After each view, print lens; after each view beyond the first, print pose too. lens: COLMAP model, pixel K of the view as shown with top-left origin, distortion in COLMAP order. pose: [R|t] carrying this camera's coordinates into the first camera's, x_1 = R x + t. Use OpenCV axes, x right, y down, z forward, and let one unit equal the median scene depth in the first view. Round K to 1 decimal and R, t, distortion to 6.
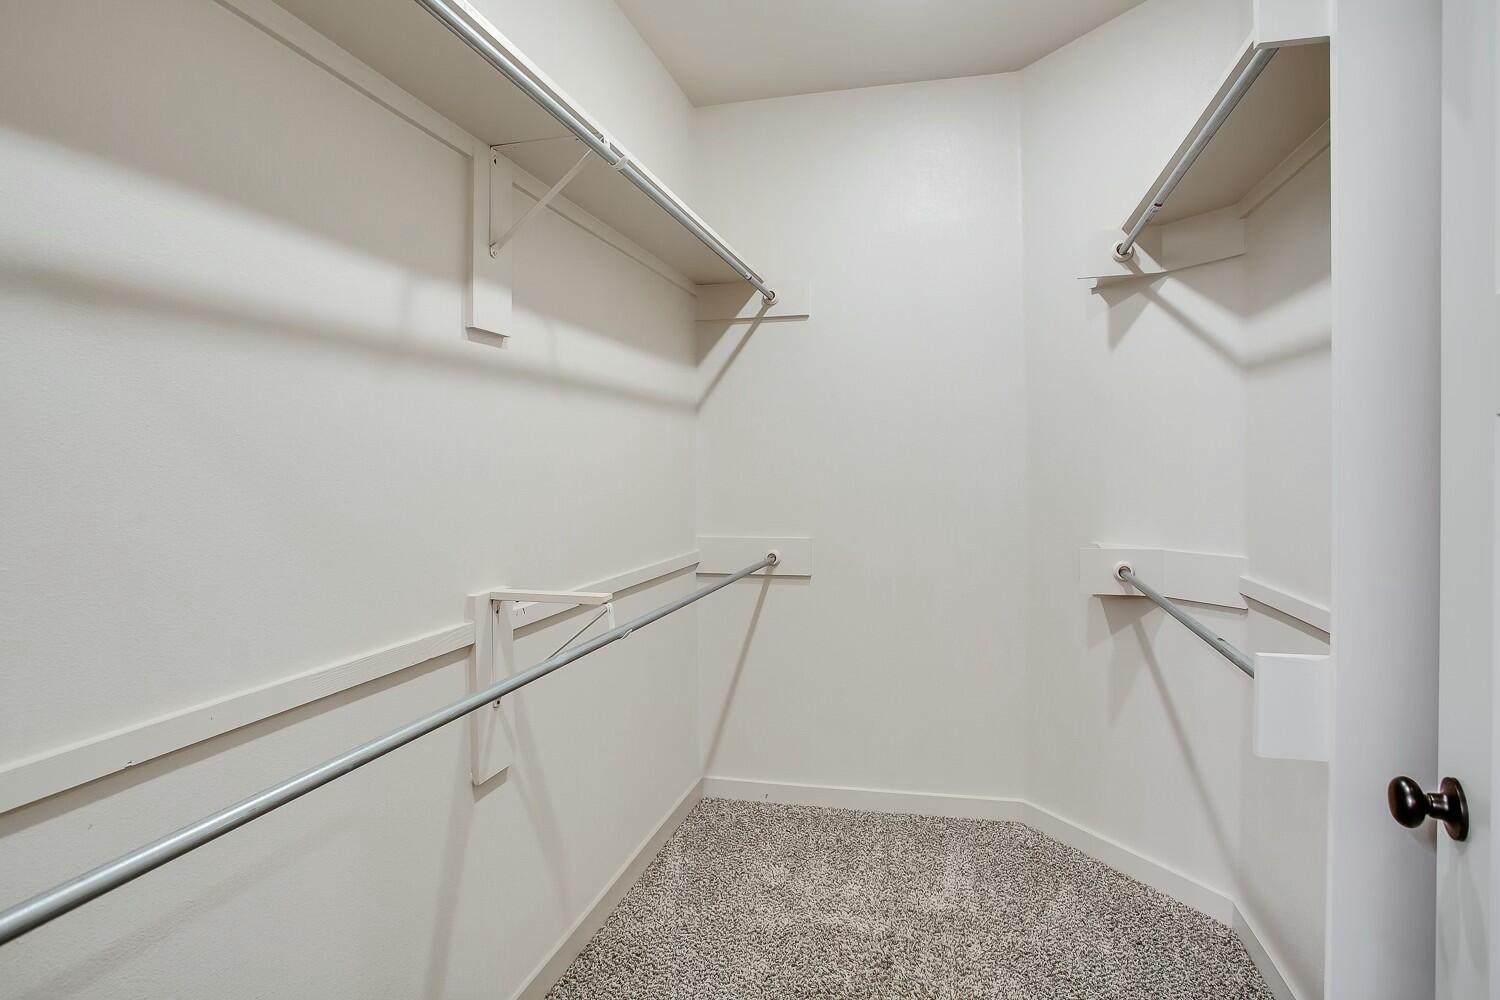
lens RADIAL K [[814.6, 0, 750.5], [0, 814.6, 461.5], [0, 0, 1]] dist [-0.000273, 0.000029]
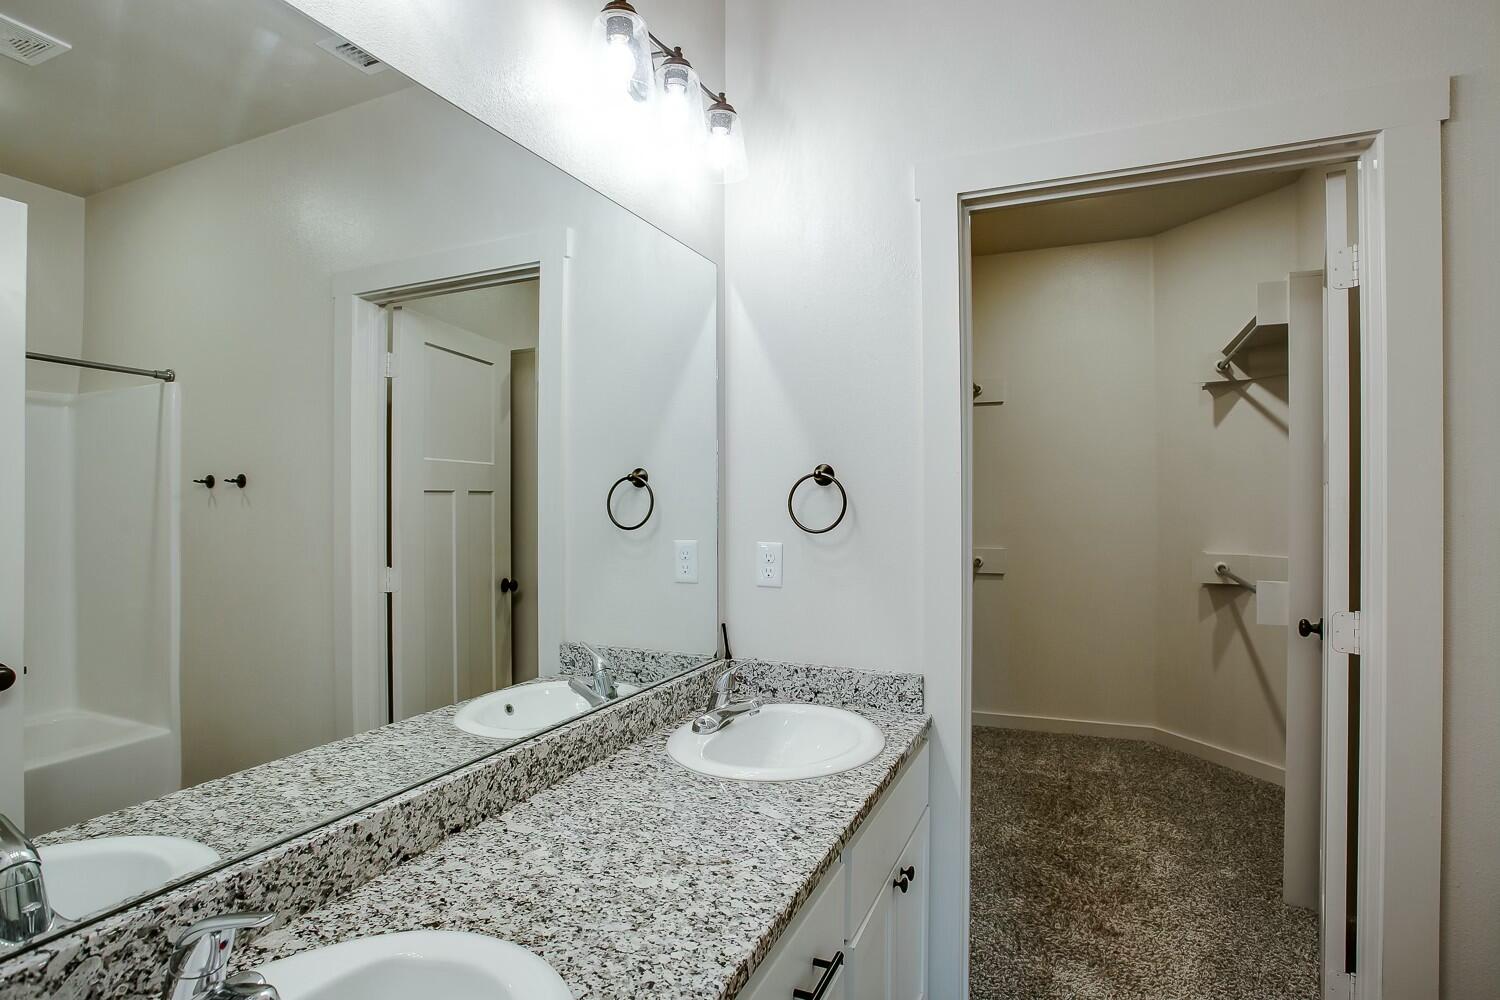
lens RADIAL K [[781.0, 0, 750.0], [0, 781.0, 500.0], [0, 0, 1]] dist [-0.000071, 0.000432]
pose [[0.987805, 0.002557, -0.155675, -0.209275], [-0.001544, 0.999977, 0.006629, -0.007196], [0.155689, -0.006308, 0.987786, -0.634485]]
